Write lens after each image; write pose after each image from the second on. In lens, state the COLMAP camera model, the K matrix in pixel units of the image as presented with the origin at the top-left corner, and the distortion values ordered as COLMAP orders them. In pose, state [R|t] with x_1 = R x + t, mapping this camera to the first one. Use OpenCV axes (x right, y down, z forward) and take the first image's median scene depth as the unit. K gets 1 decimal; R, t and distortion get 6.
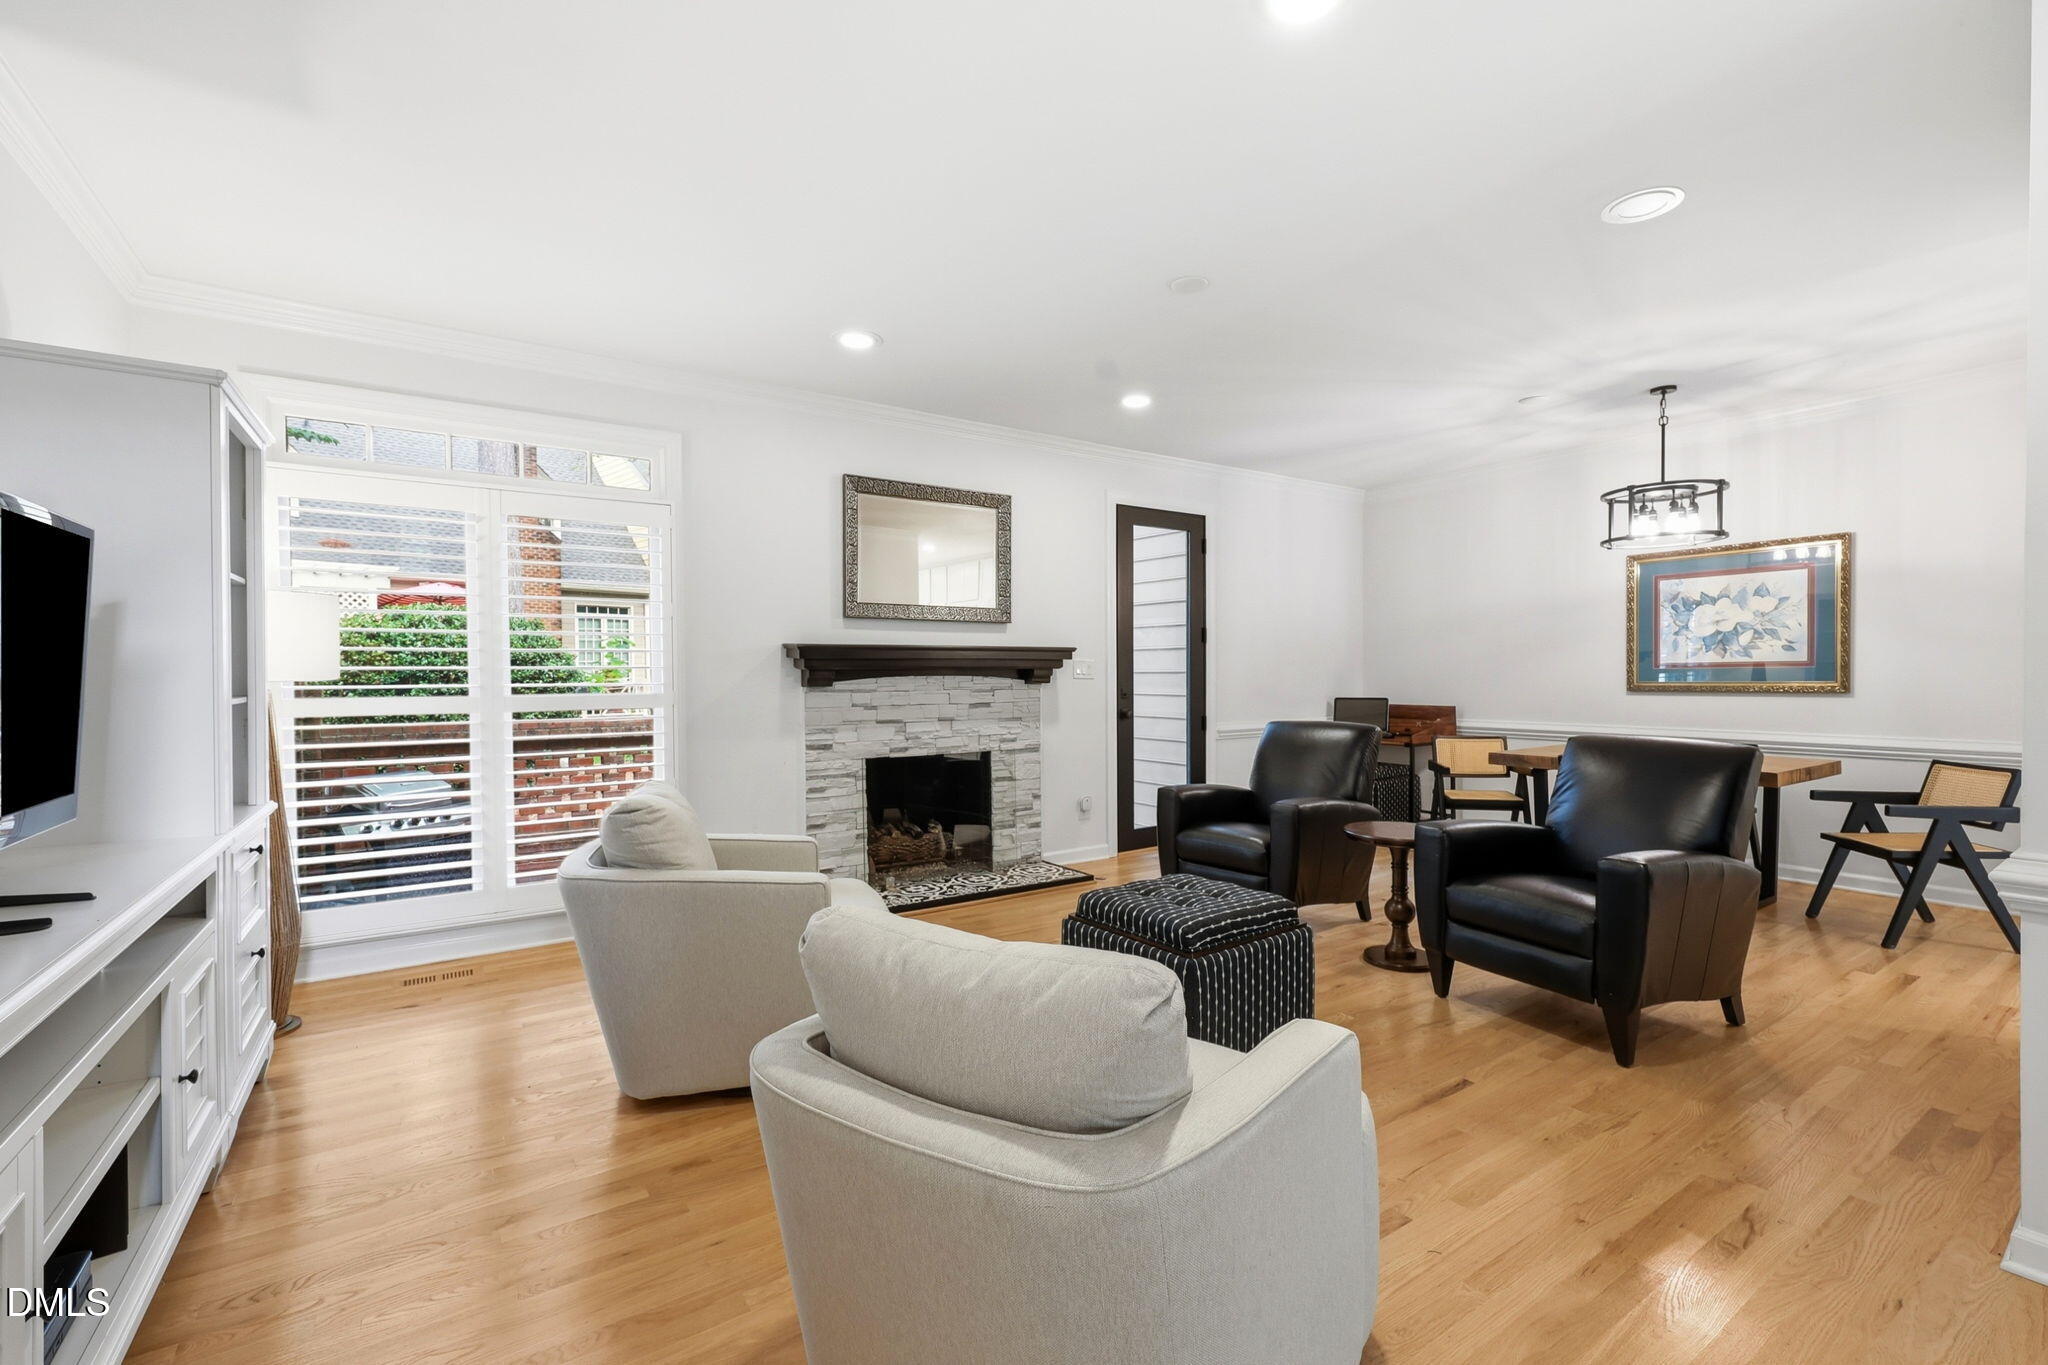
lens RADIAL K [[890.4, 0, 1015.9], [0, 890.4, 689.6], [0, 0, 1]] dist [0.000116, 0.000064]
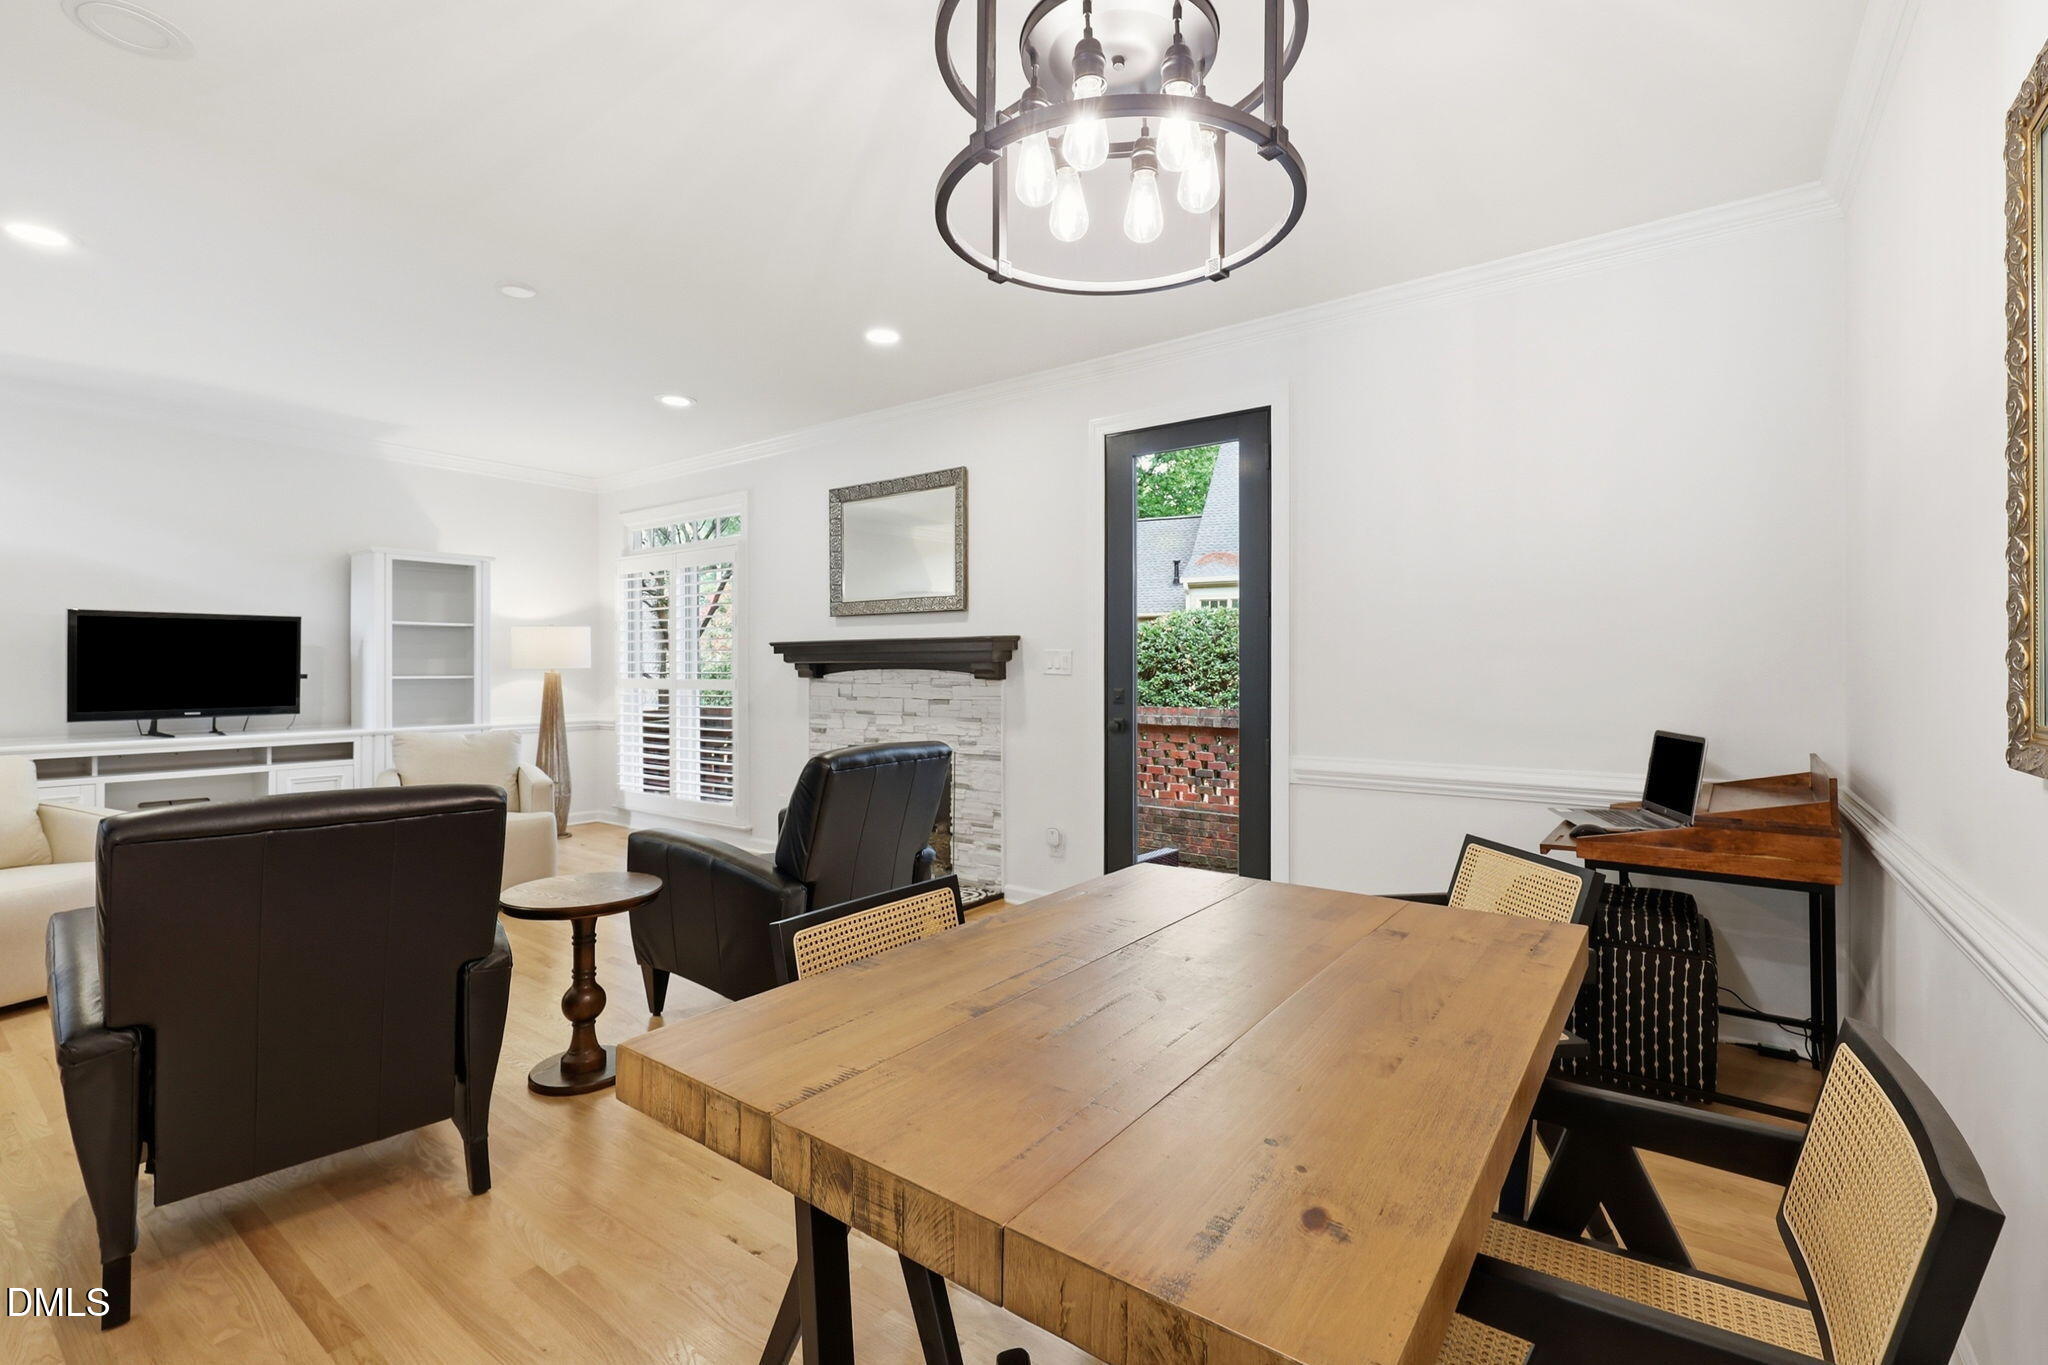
lens RADIAL K [[828.9, 0, 1038.7], [0, 828.9, 680.6], [0, 0, 1]] dist [0.002392, 0.000012]
pose [[0.375764, 0.014397, -0.926604, 0.802857], [-0.026932, 0.999627, 0.004610, -0.011290], [0.926324, 0.023223, 0.376011, 0.776072]]
